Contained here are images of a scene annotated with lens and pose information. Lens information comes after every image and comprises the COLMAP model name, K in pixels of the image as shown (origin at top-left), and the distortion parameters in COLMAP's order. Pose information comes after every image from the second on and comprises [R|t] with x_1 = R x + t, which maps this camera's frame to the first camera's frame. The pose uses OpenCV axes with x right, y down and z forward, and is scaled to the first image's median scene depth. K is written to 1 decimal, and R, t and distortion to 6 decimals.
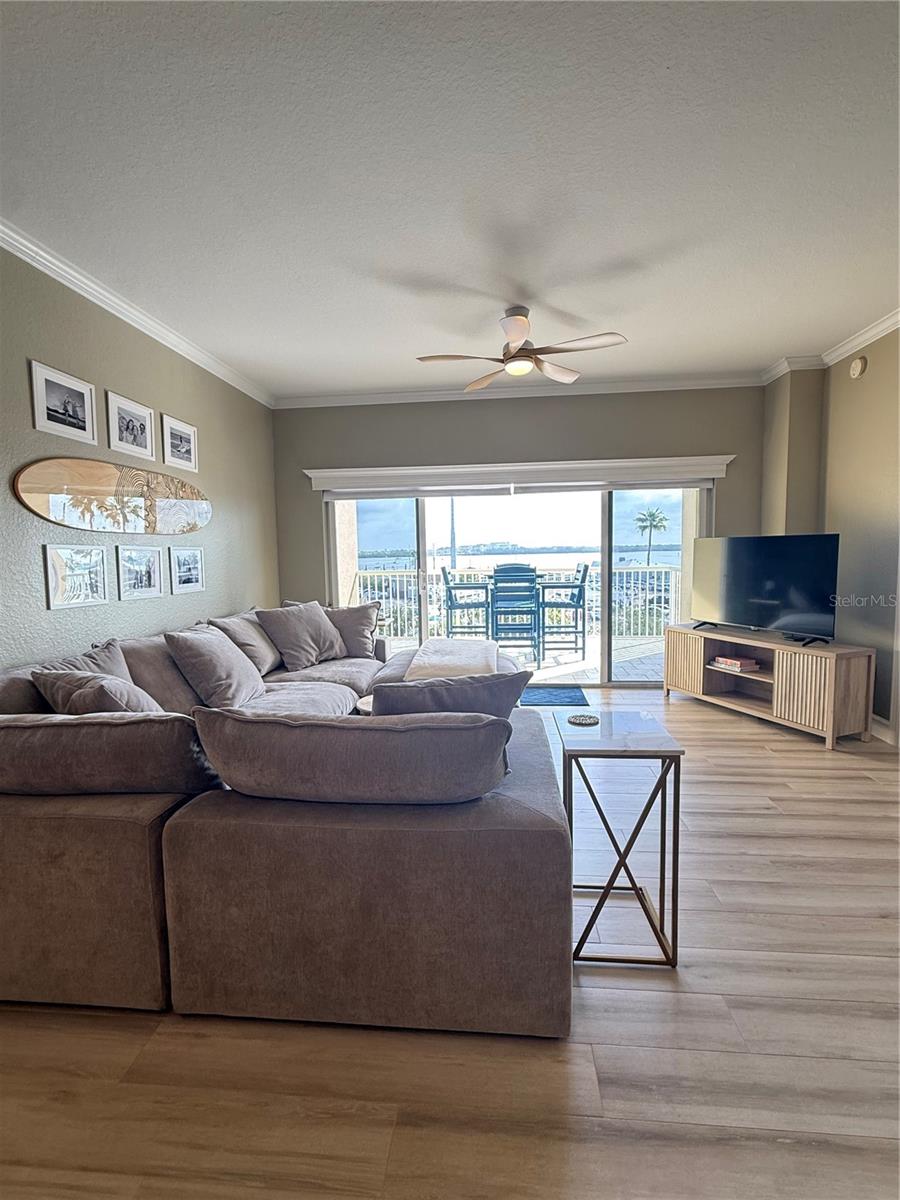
lens RADIAL K [[551.7, 0, 450.0], [0, 551.7, 600.0], [0, 0, 1]] dist [-0.000774, 0.000080]
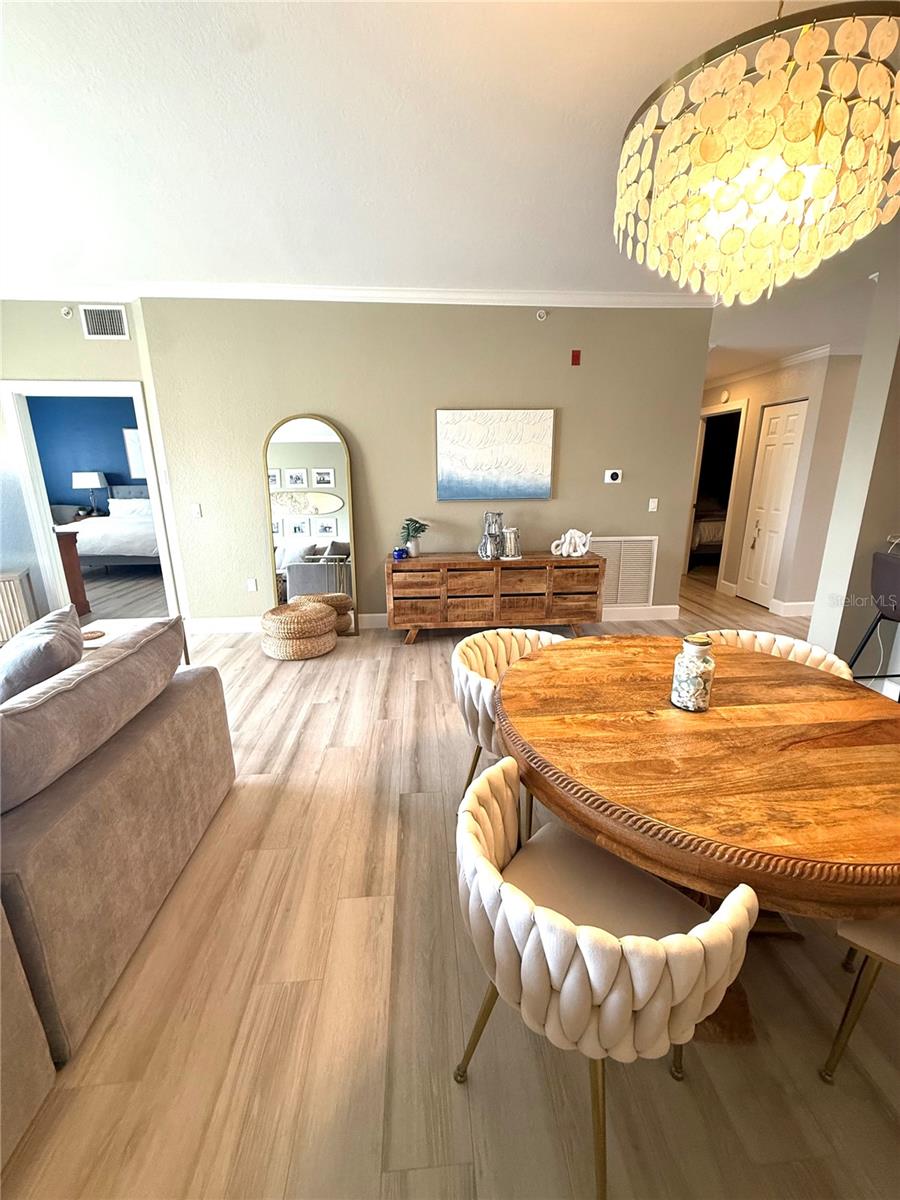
lens RADIAL K [[477.4, 0, 452.4], [0, 477.4, 595.3], [0, 0, 1]] dist [0.000374, -0.000113]
pose [[-0.166074, -0.235126, 0.957672, -0.550755], [0.101227, 0.961963, 0.253734, -0.041335], [-0.980904, 0.139081, -0.135956, 0.198312]]
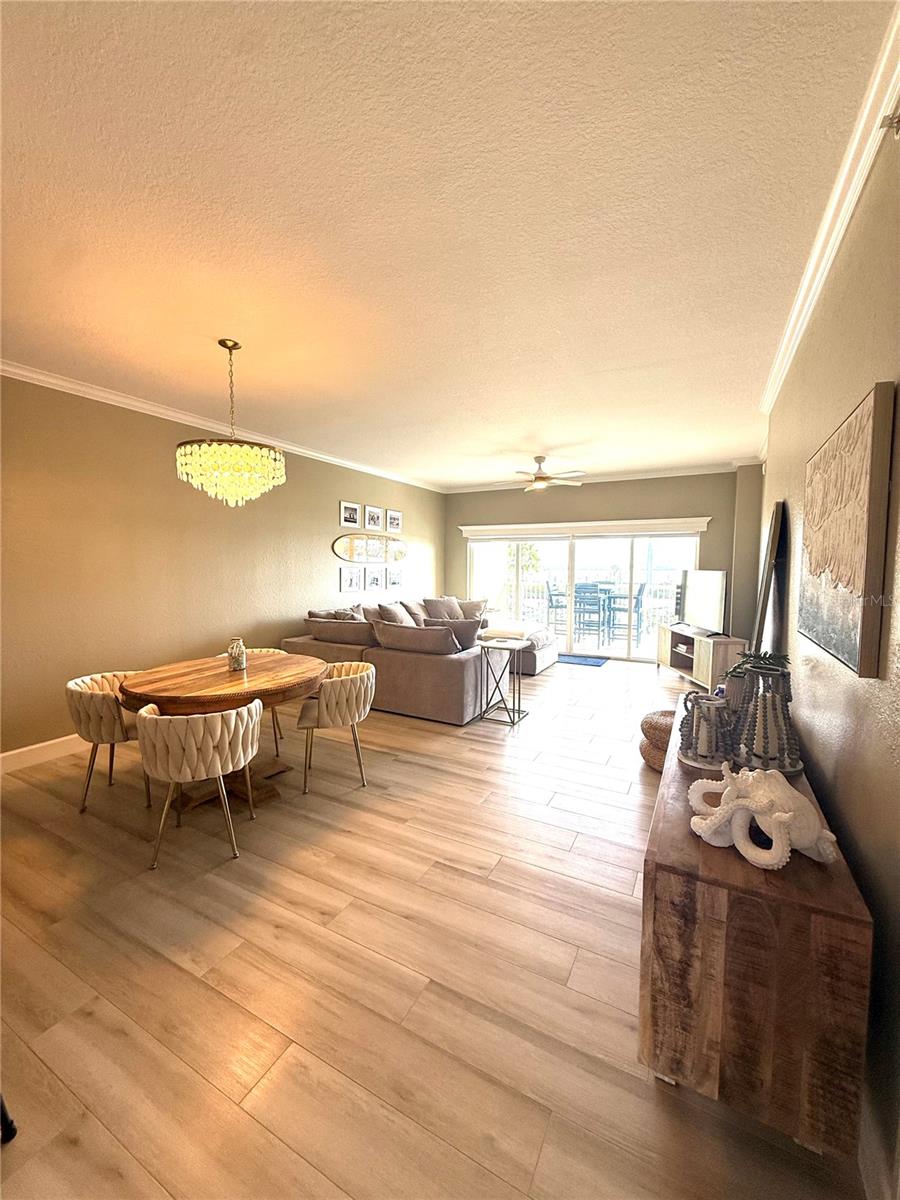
lens RADIAL K [[477.4, 0, 452.4], [0, 477.4, 595.3], [0, 0, 1]] dist [0.000374, -0.000113]
pose [[0.921569, 0.051528, -0.384779, 0.543558], [-0.060002, 0.998148, -0.010039, 0.020118], [0.383549, 0.032339, 0.922954, -0.758115]]
